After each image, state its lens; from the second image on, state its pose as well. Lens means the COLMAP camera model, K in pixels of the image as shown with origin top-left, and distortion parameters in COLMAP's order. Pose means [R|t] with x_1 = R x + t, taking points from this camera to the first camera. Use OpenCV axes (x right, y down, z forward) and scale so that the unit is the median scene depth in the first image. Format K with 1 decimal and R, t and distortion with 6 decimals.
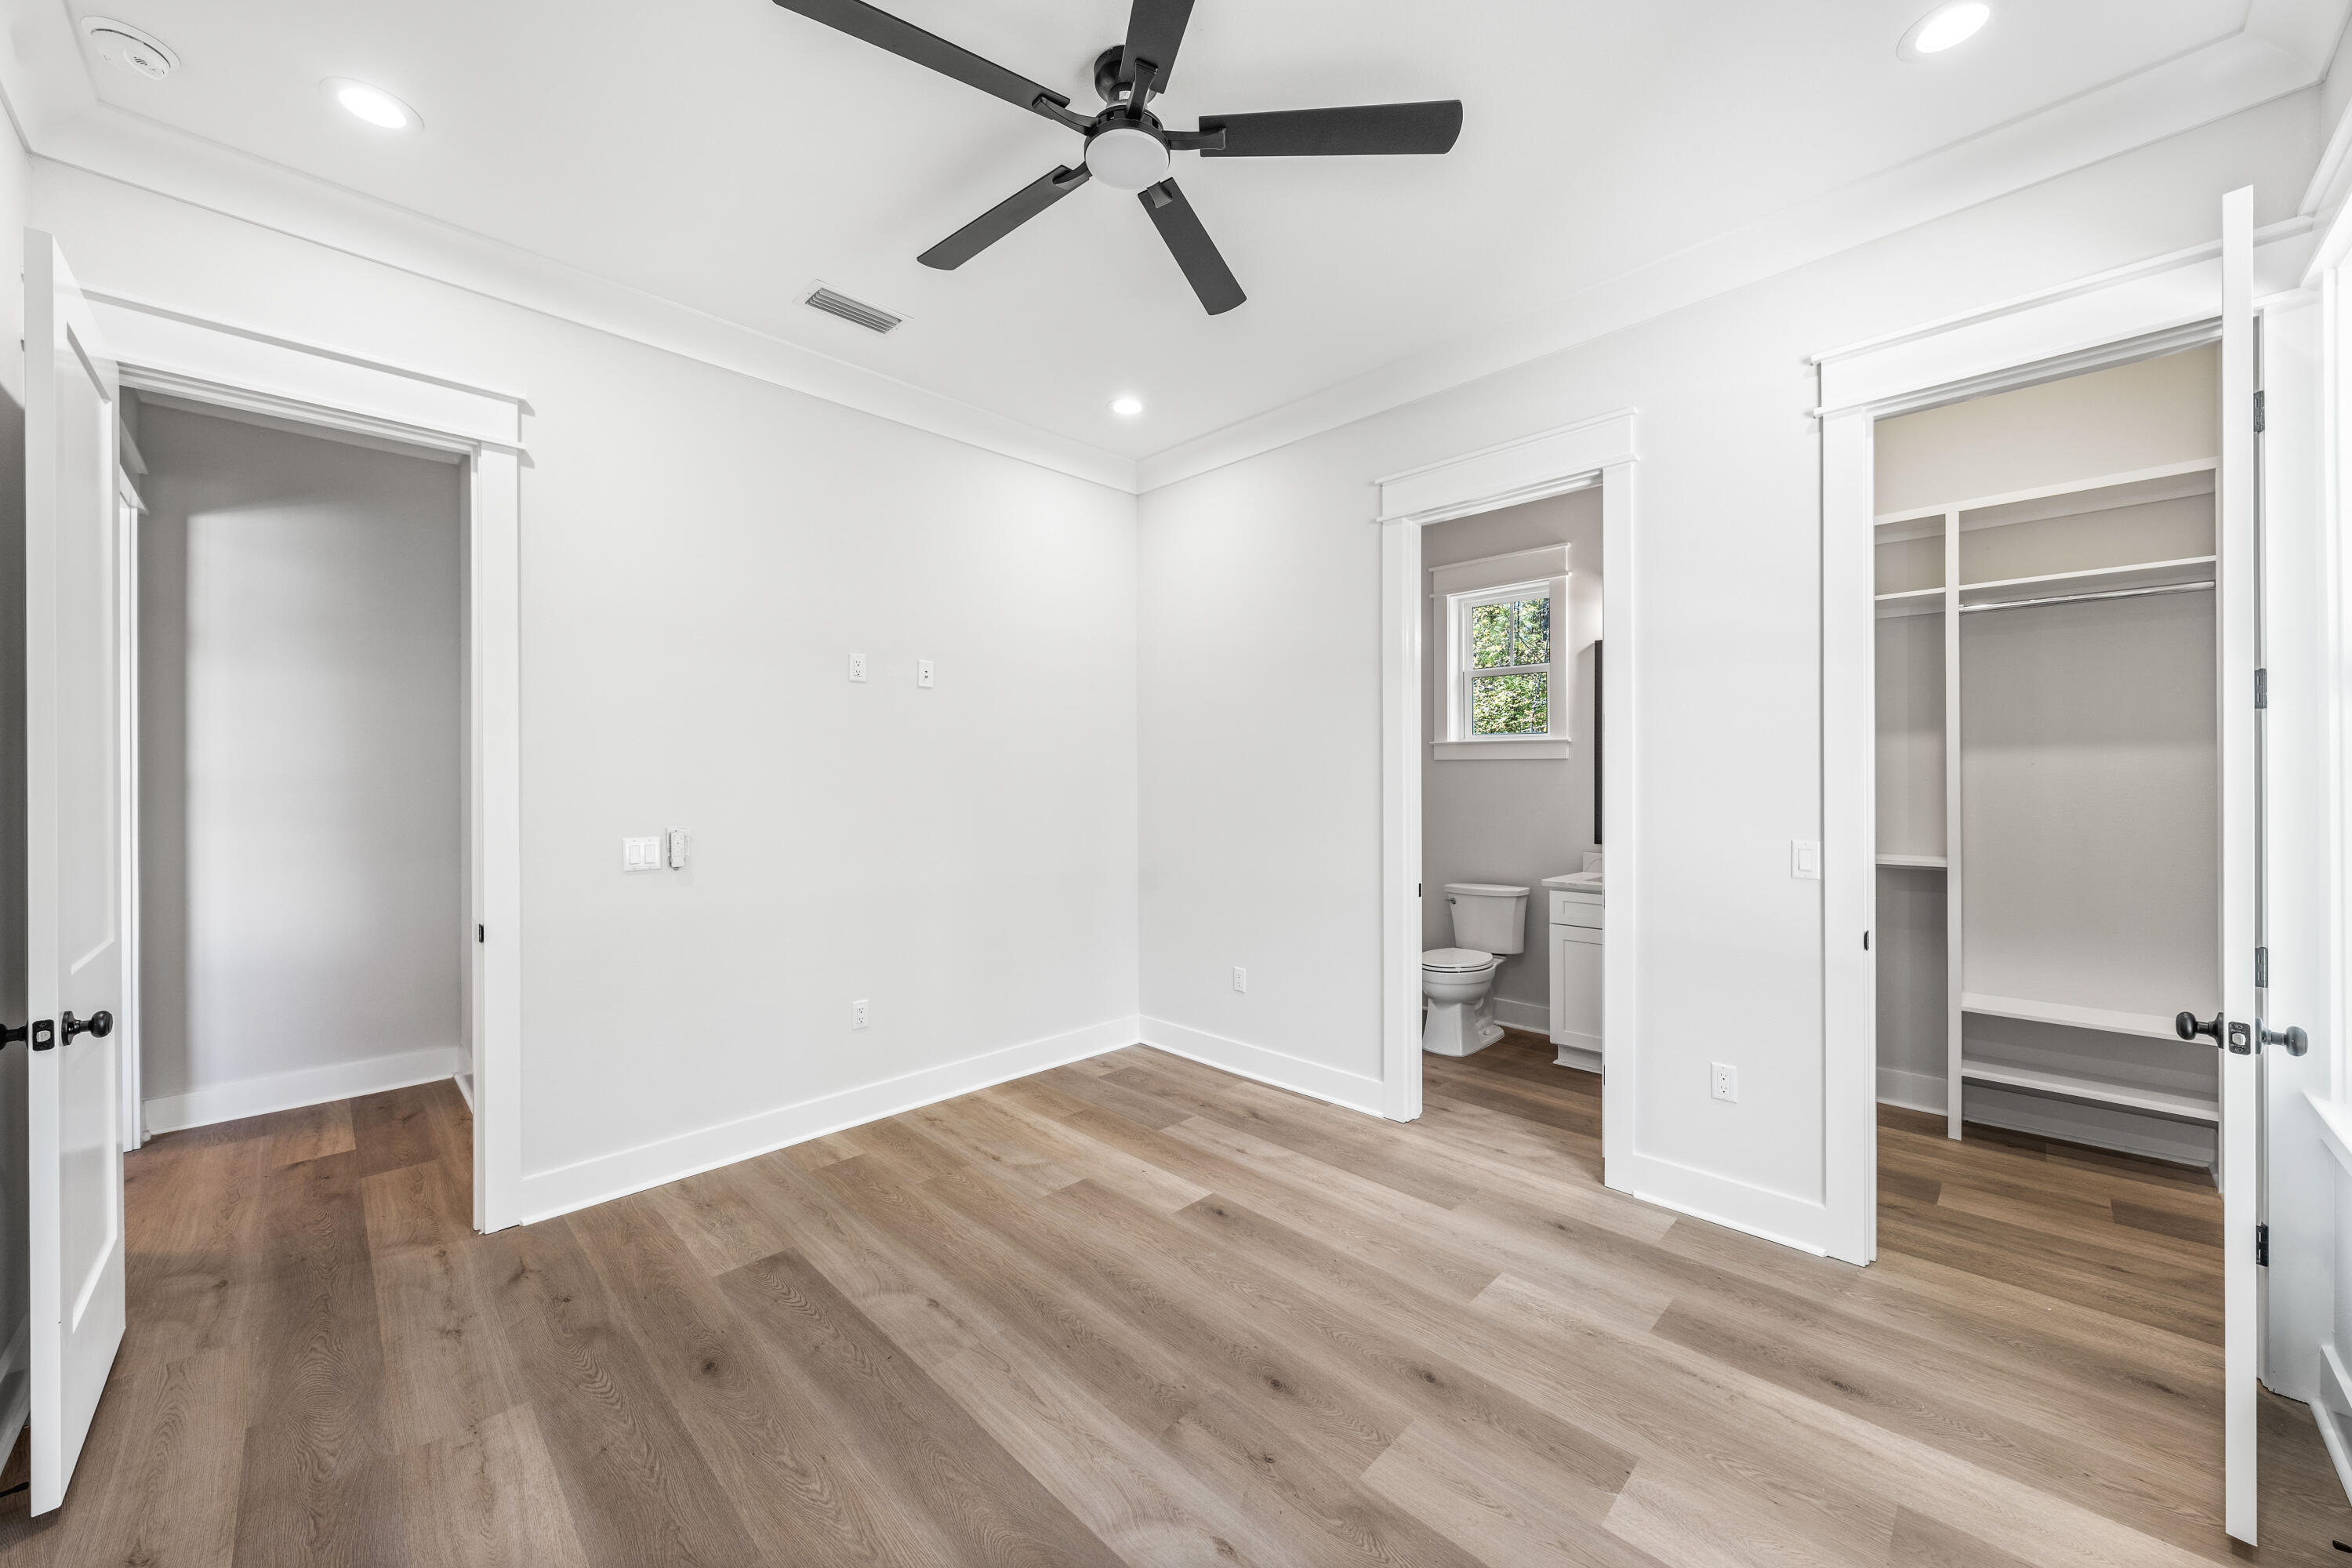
lens RADIAL K [[867.0, 0, 1170.3], [0, 867.0, 778.7], [0, 0, 1]] dist [0.000094, -0.000034]
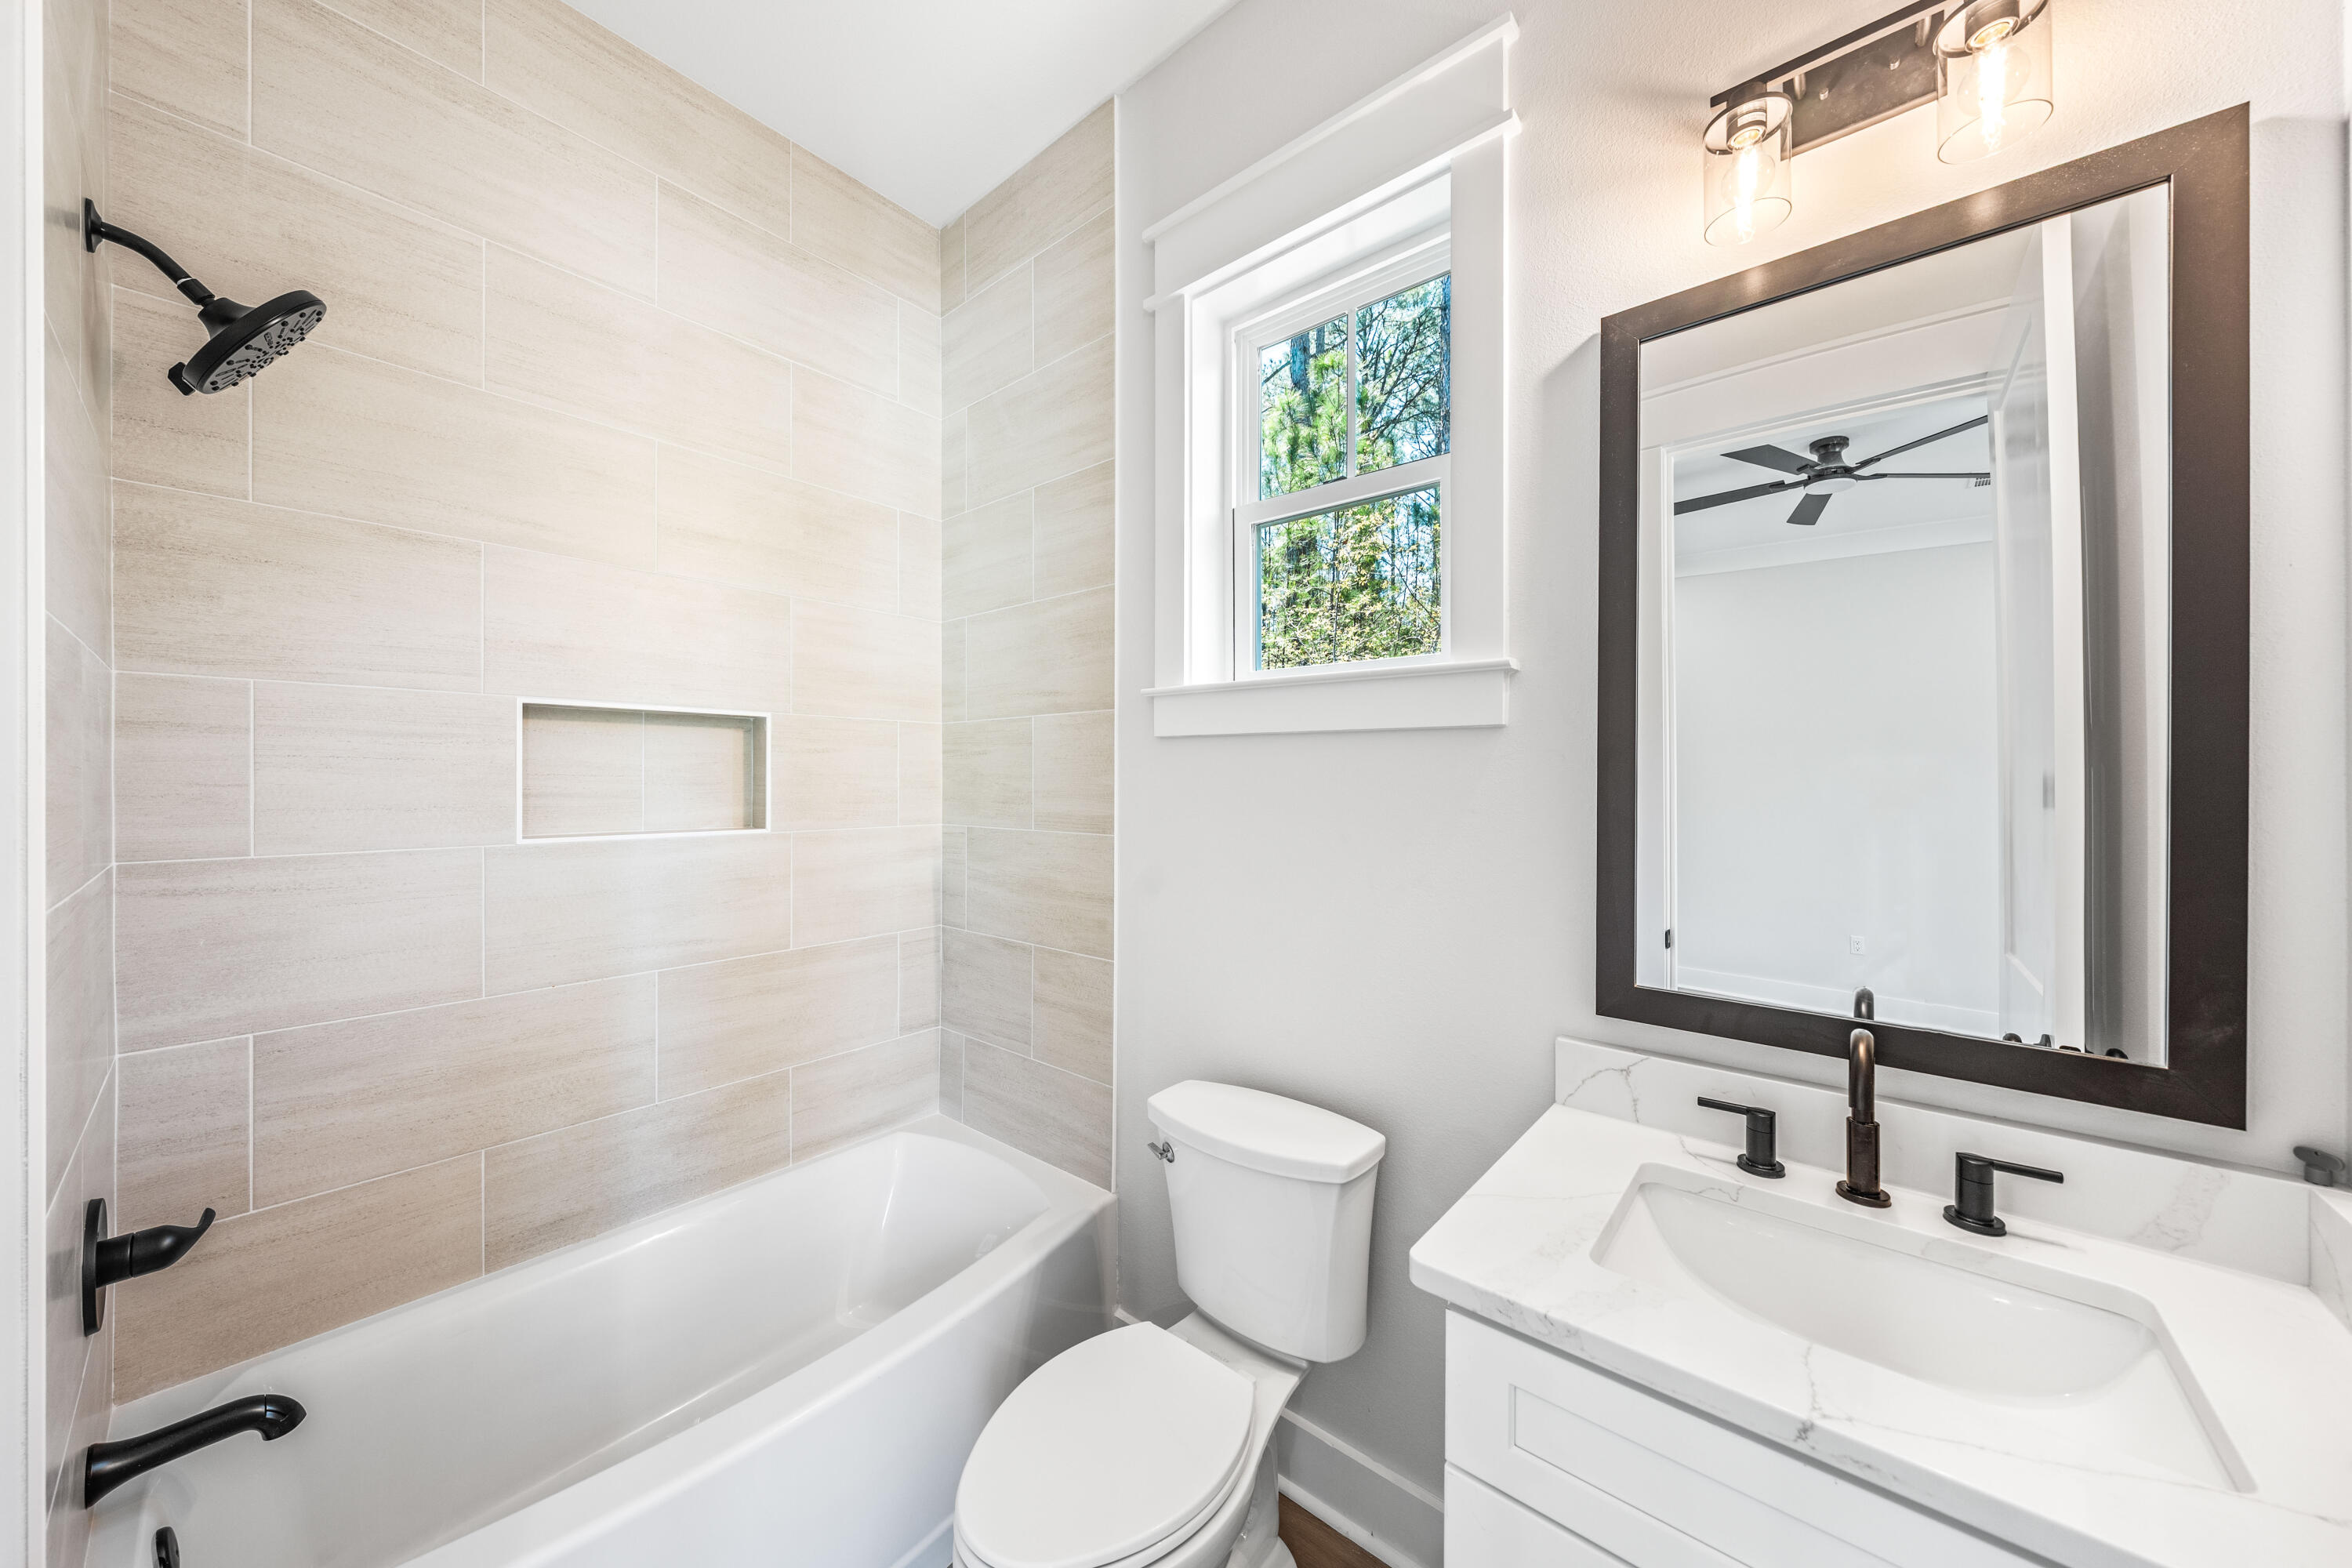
lens RADIAL K [[805.6, 0, 1180.2], [0, 805.6, 780.7], [0, 0, 1]] dist [-0.000902, -0.000038]
pose [[0.996340, 0.005044, 0.085325, 0.318354], [-0.005120, 0.999987, 0.000673, -0.002739], [-0.085321, -0.001107, 0.996353, 0.723773]]
